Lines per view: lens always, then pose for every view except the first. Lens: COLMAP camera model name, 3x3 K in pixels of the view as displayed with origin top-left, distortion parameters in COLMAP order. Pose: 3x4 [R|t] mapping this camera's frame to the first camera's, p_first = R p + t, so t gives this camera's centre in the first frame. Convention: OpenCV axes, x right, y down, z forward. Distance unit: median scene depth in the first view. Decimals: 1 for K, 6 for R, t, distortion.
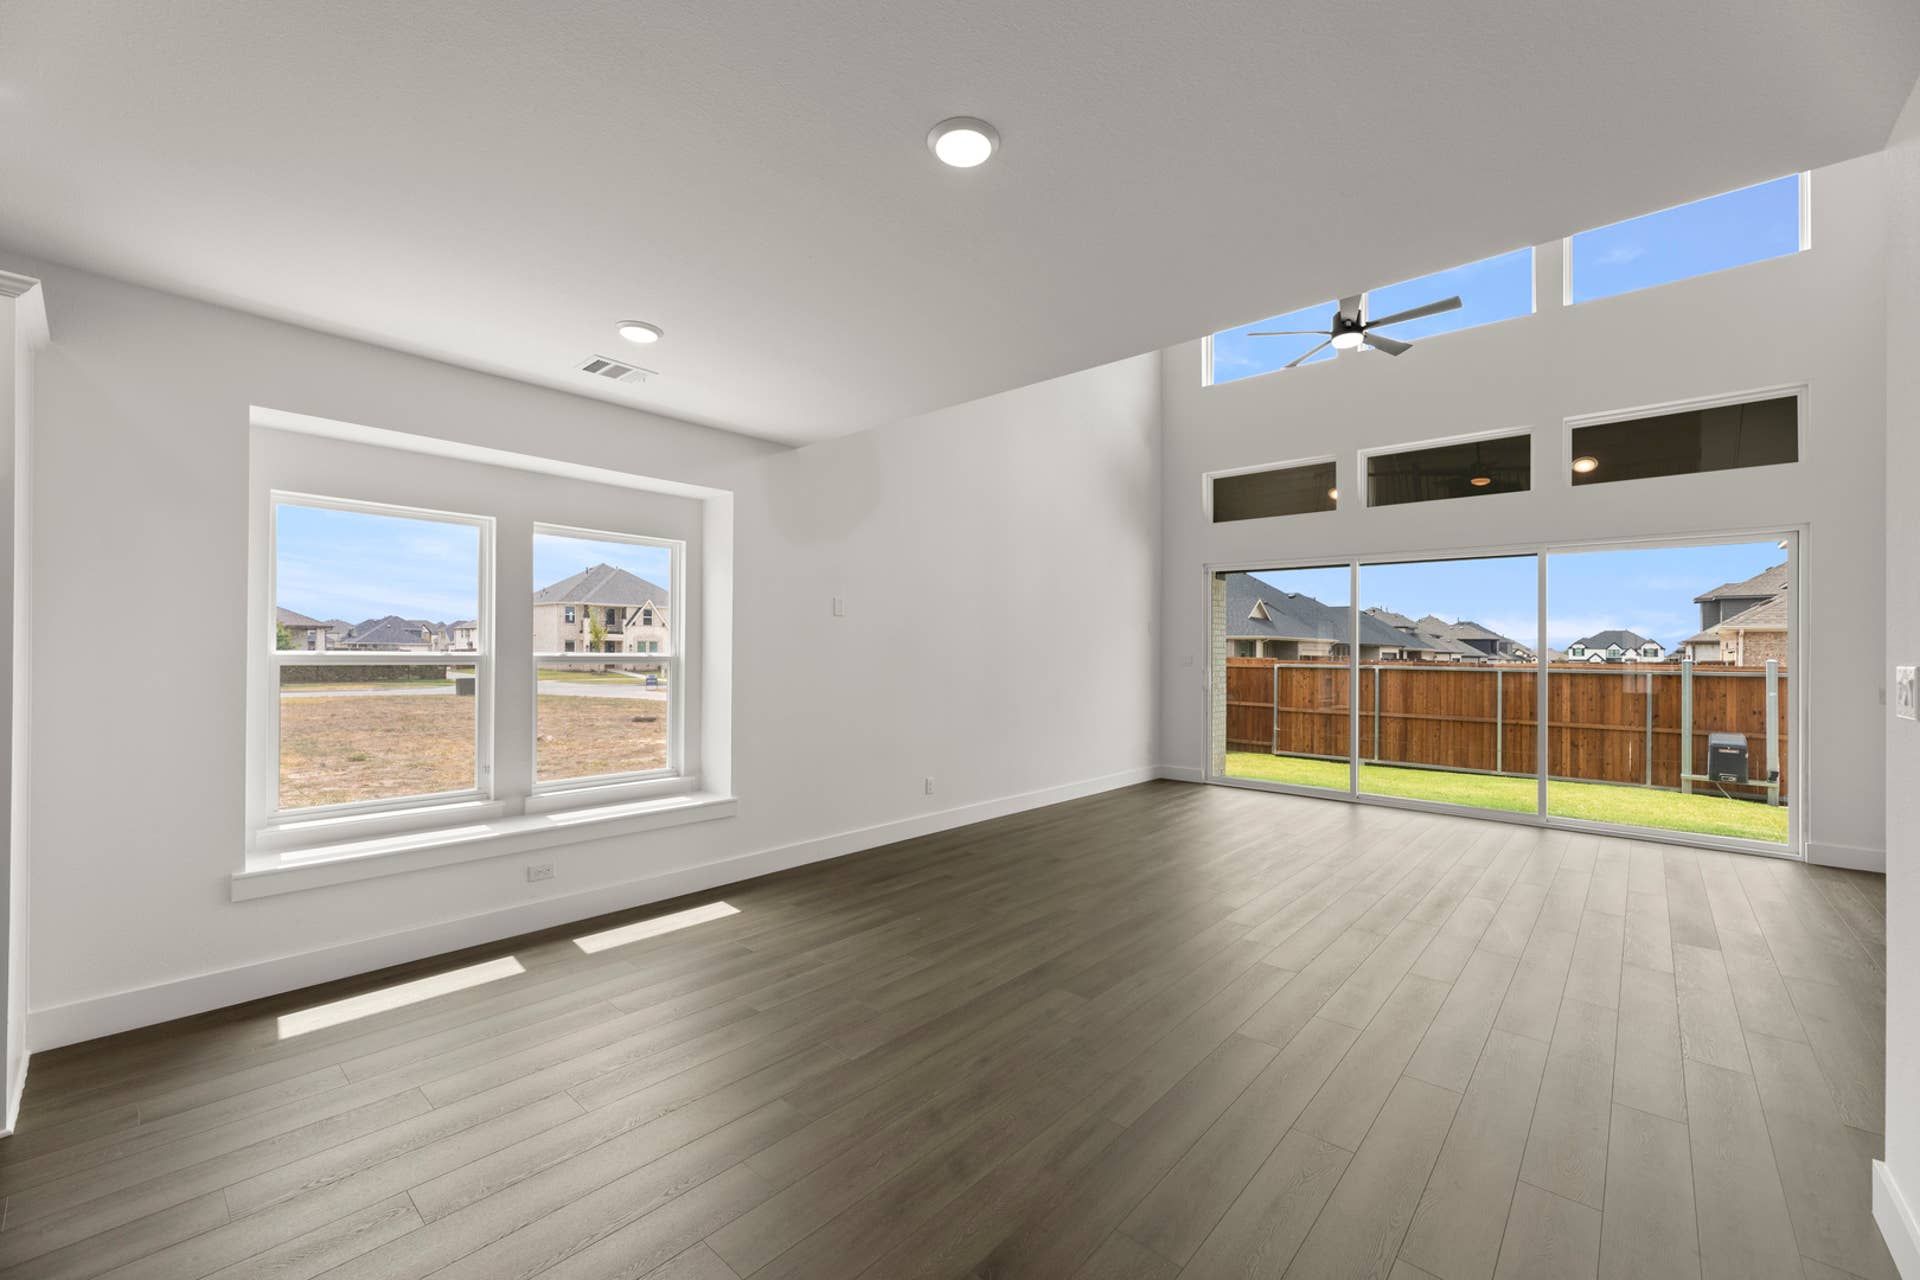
lens RADIAL K [[775.5, 0, 961.6], [0, 775.5, 649.2], [0, 0, 1]] dist [0.000718, 0.000322]
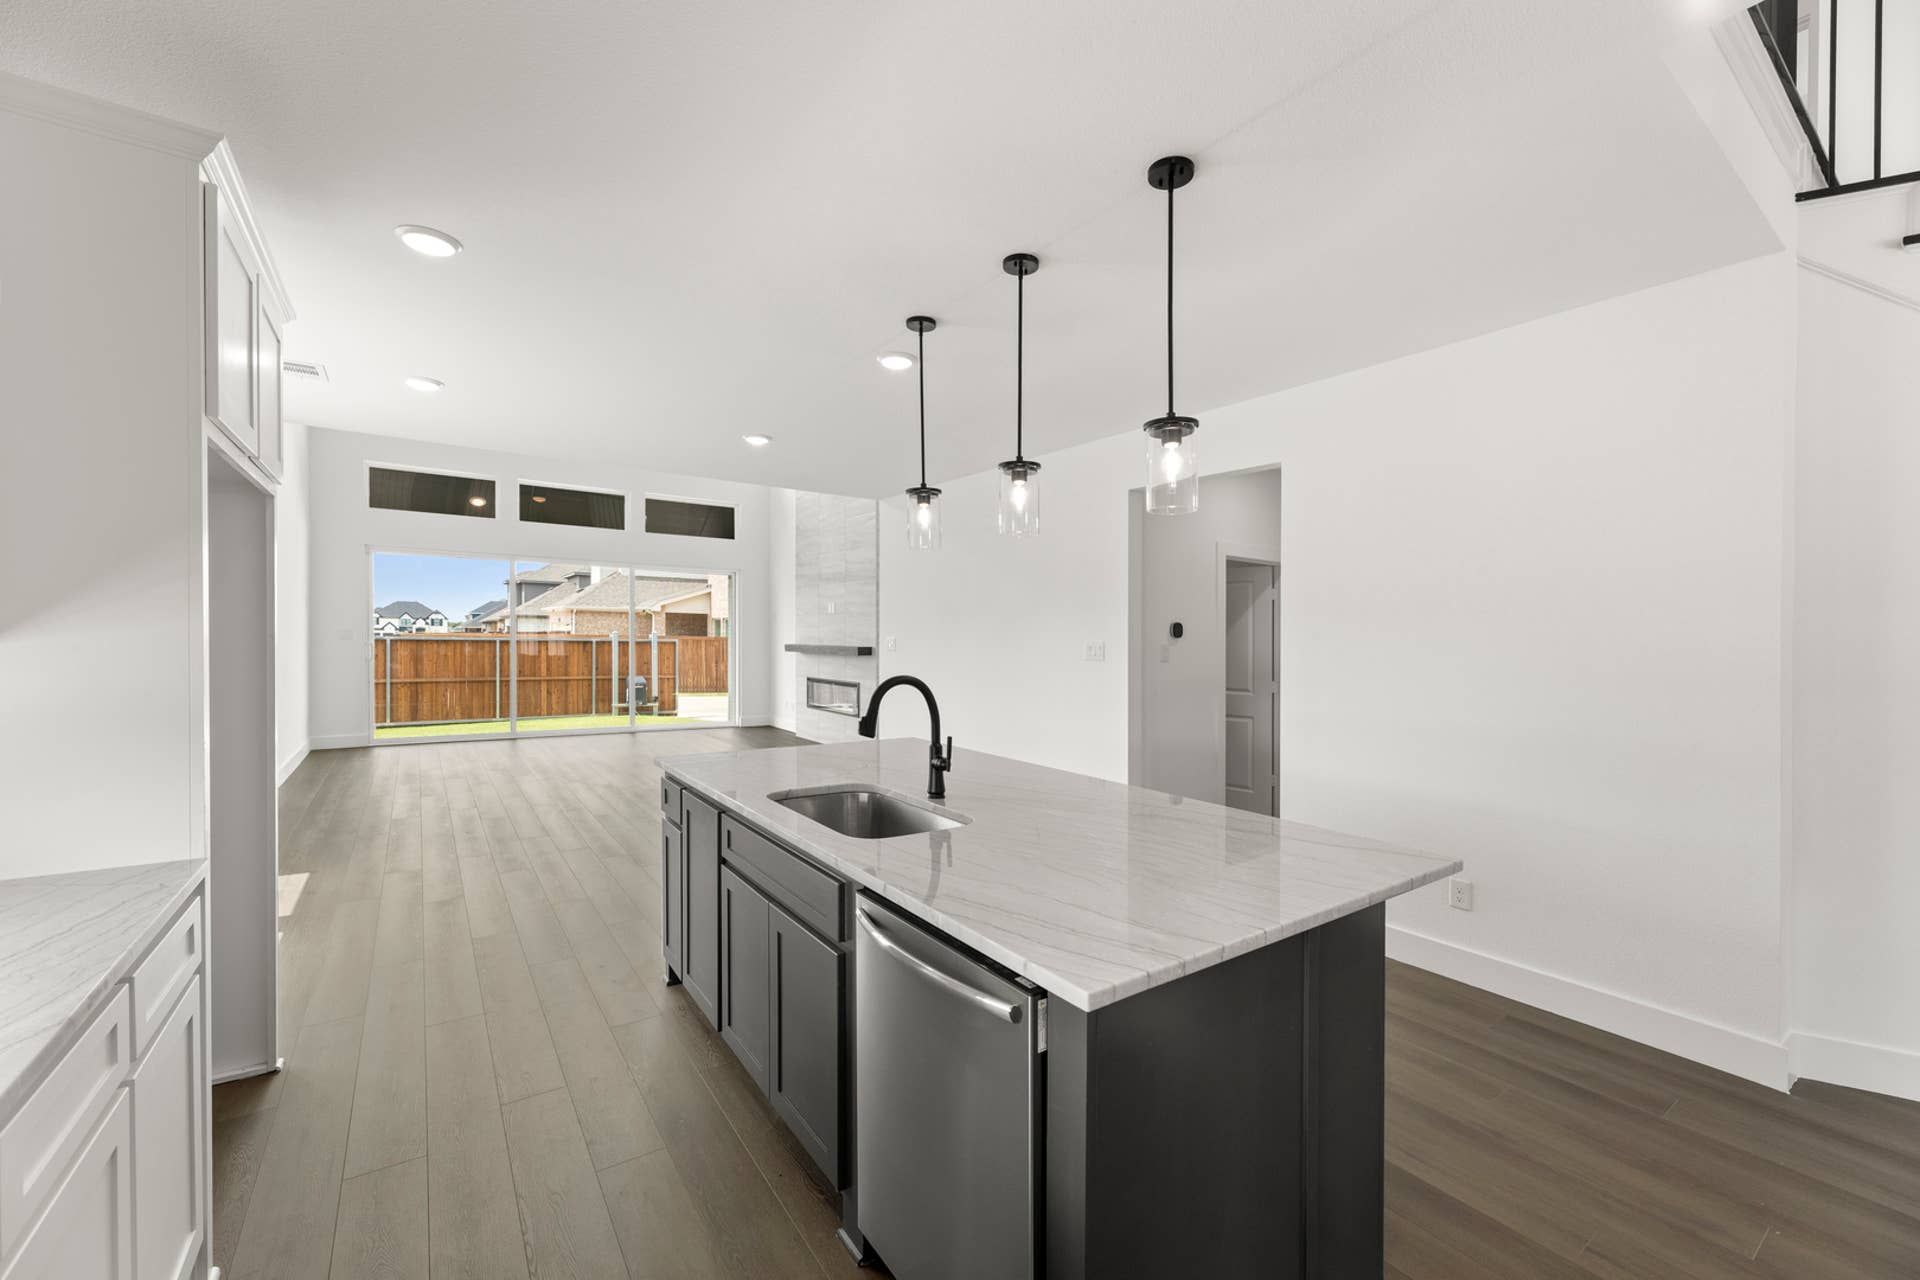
lens RADIAL K [[768.7, 0, 962.1], [0, 768.7, 657.6], [0, 0, 1]] dist [0.017379, 0.000071]
pose [[0.234697, -0.034413, 0.971459, -0.387990], [-0.015894, 0.999104, 0.039232, -0.005488], [-0.971939, -0.024648, 0.233940, -0.047661]]
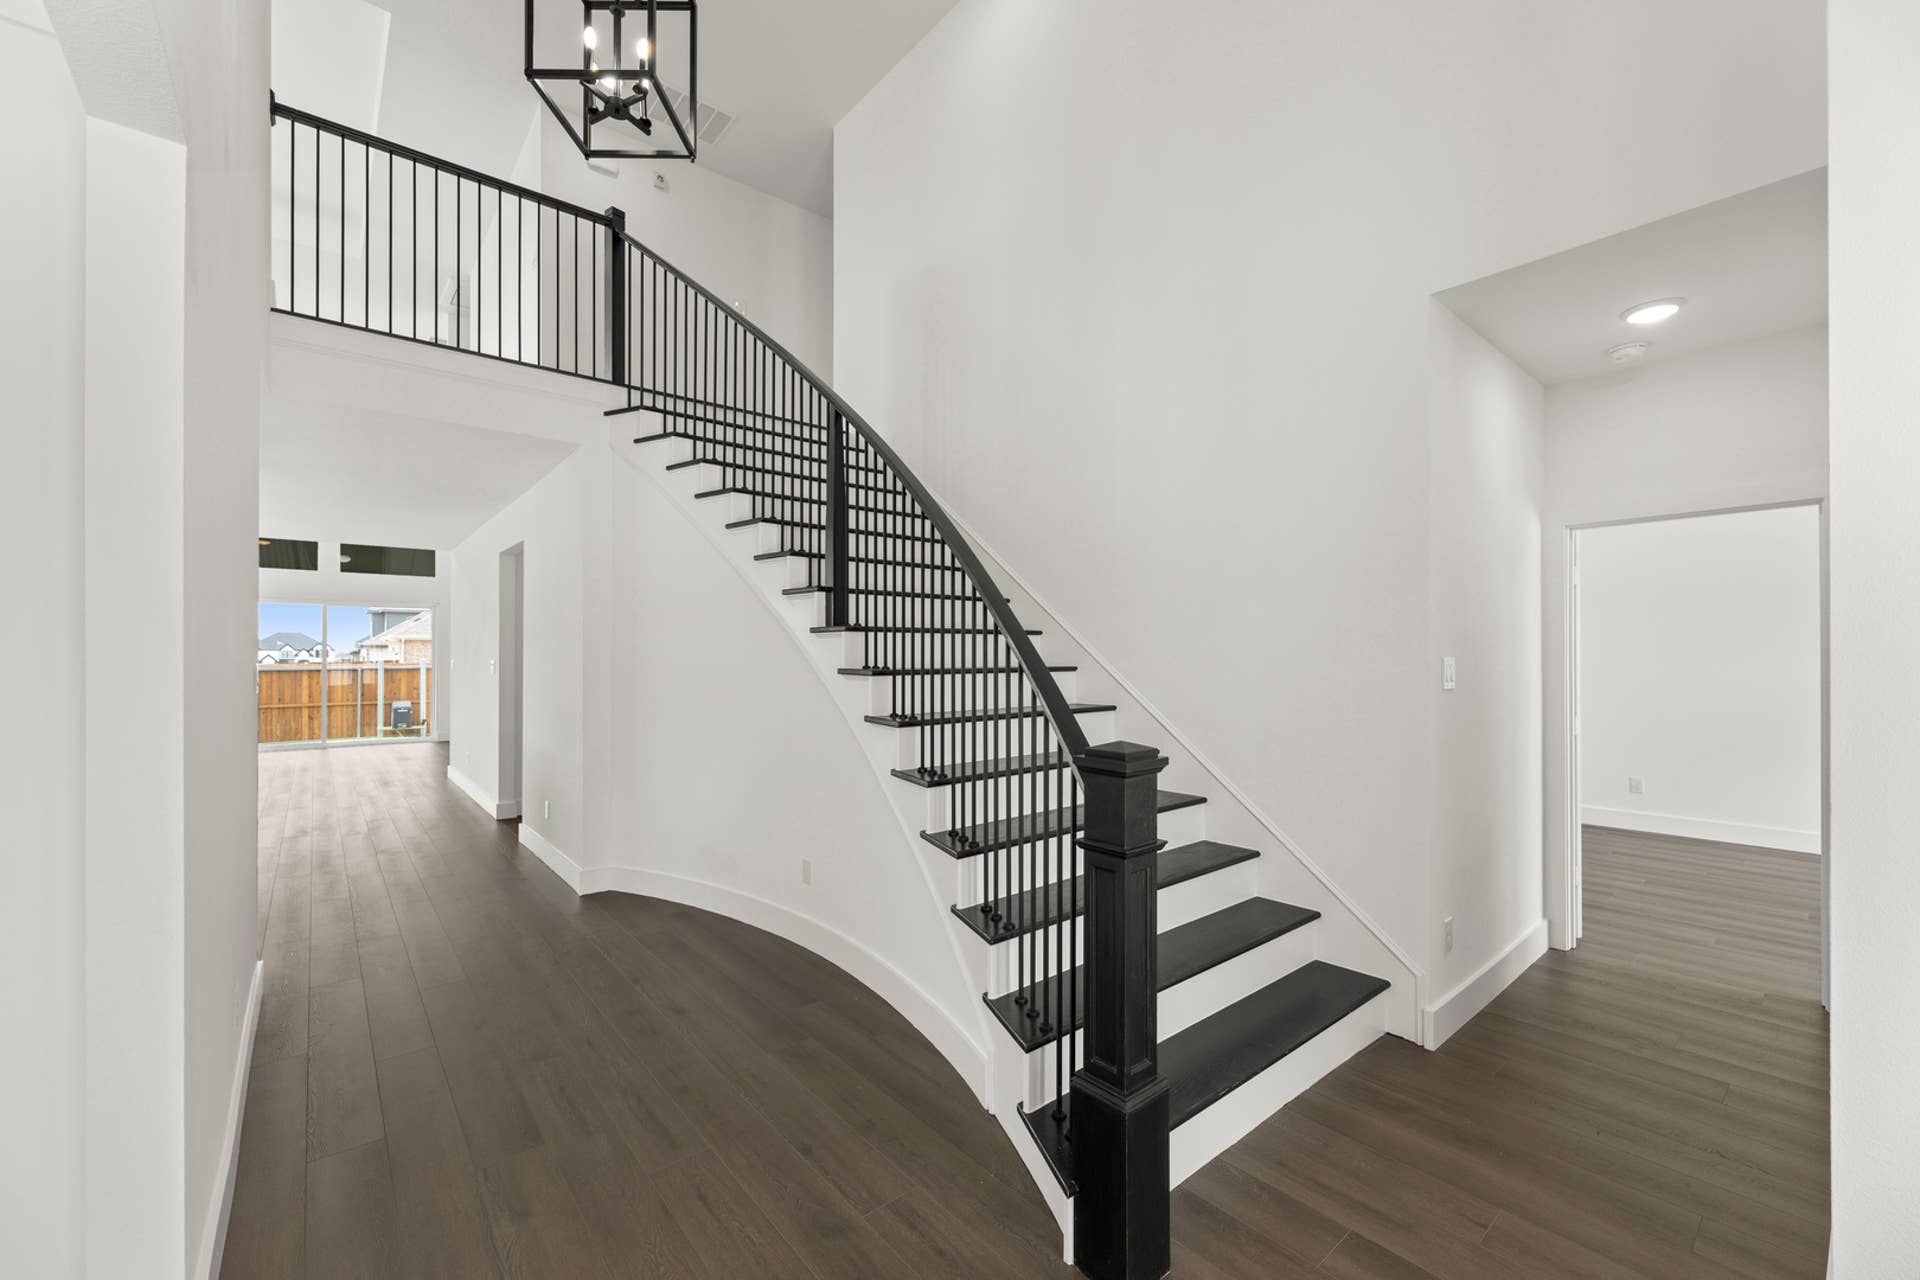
lens RADIAL K [[763.2, 0, 960.0], [0, 763.2, 640.0], [0, 0, 1]] dist [0.001140, 0.000191]
pose [[0.145179, 0.009702, 0.989358, -0.485941], [0.003328, 0.999941, -0.010294, -0.007098], [-0.989400, 0.004787, 0.145138, -0.450765]]
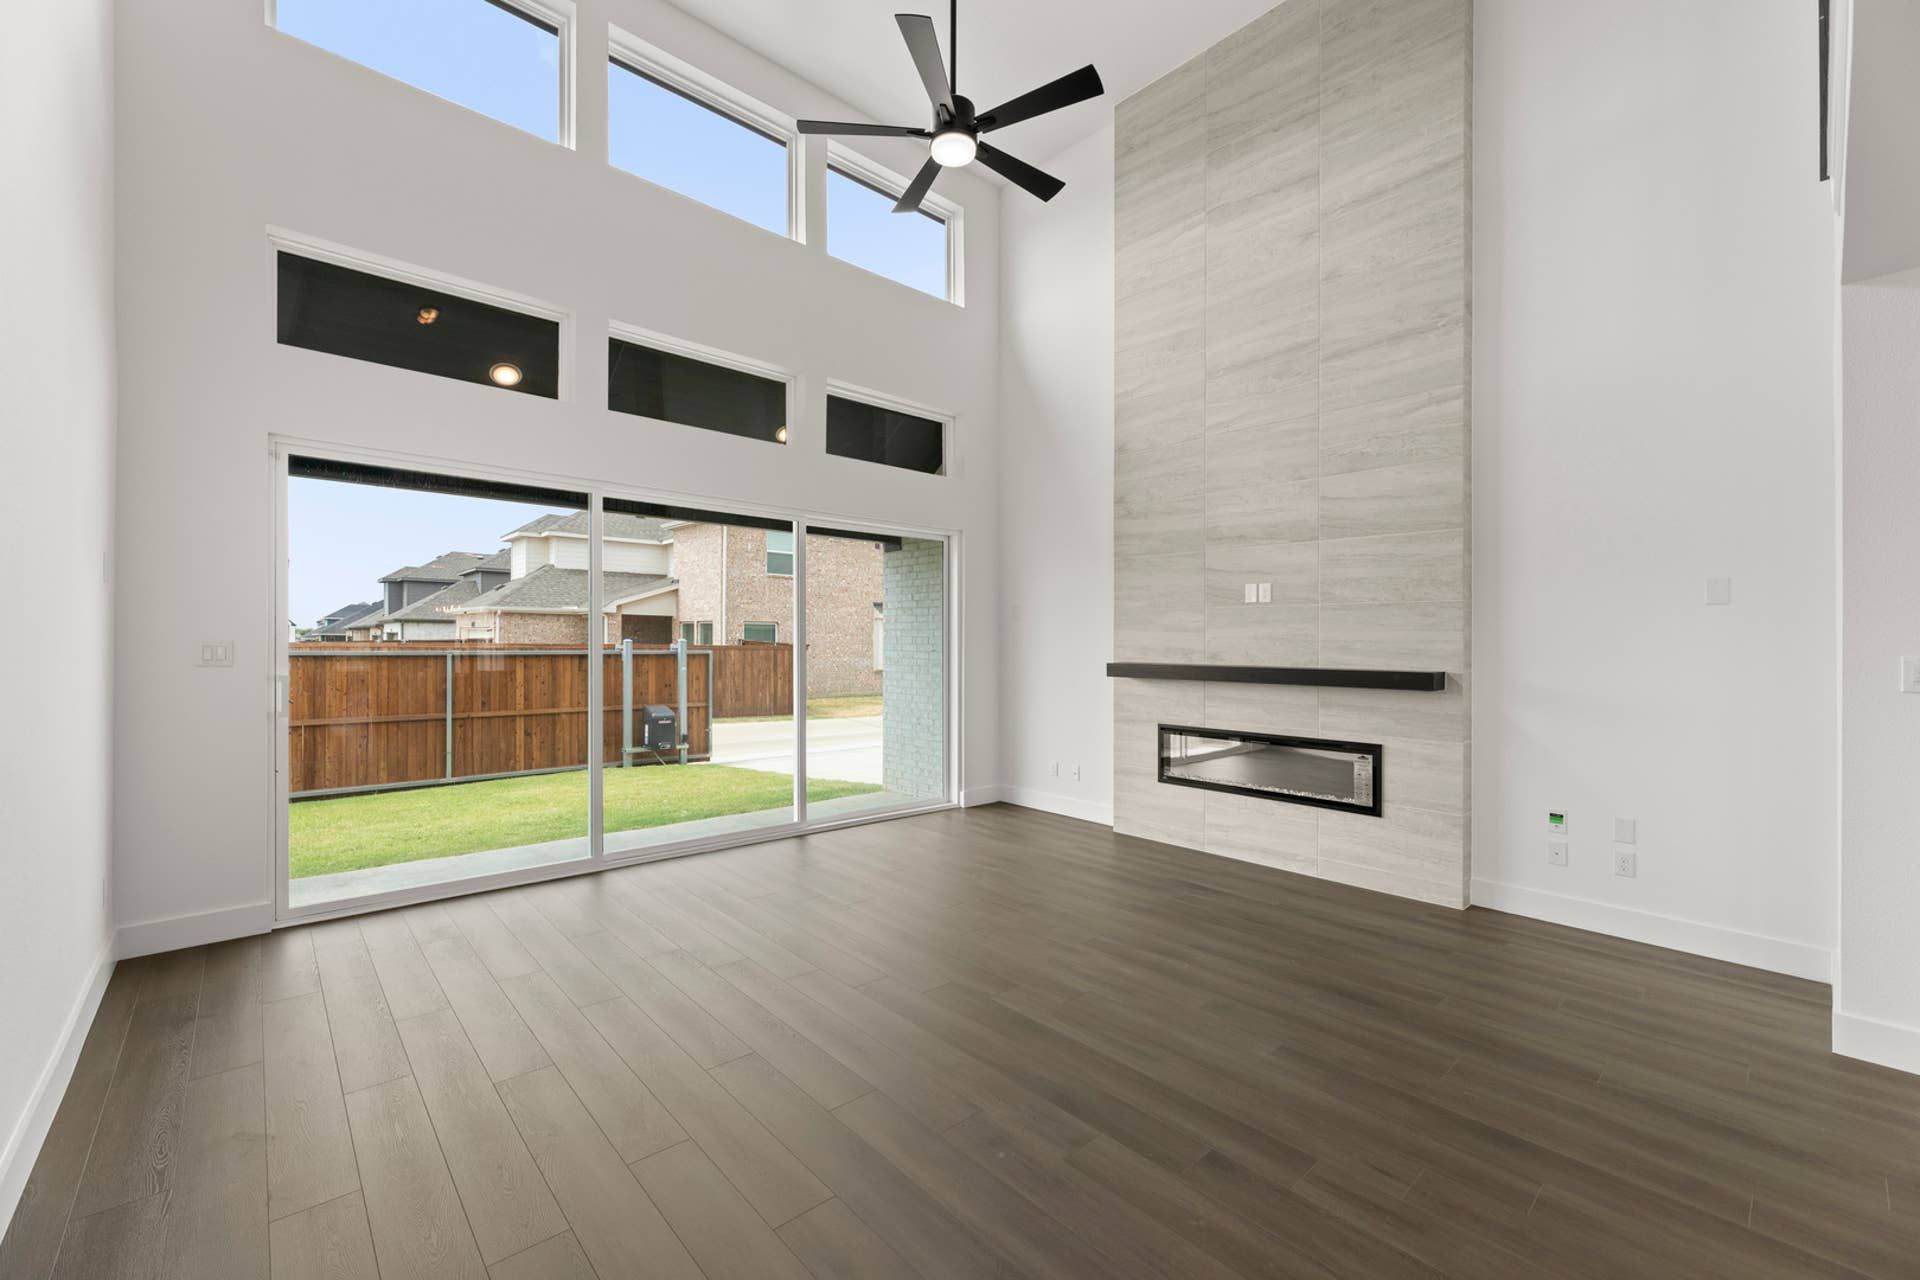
lens RADIAL K [[775.5, 0, 961.6], [0, 775.5, 649.2], [0, 0, 1]] dist [0.000718, 0.000322]
pose [[0.110463, -0.019258, 0.993694, -0.055504], [-0.011500, 0.999721, 0.020653, -0.000175], [-0.993814, -0.013709, 0.110211, 0.398678]]
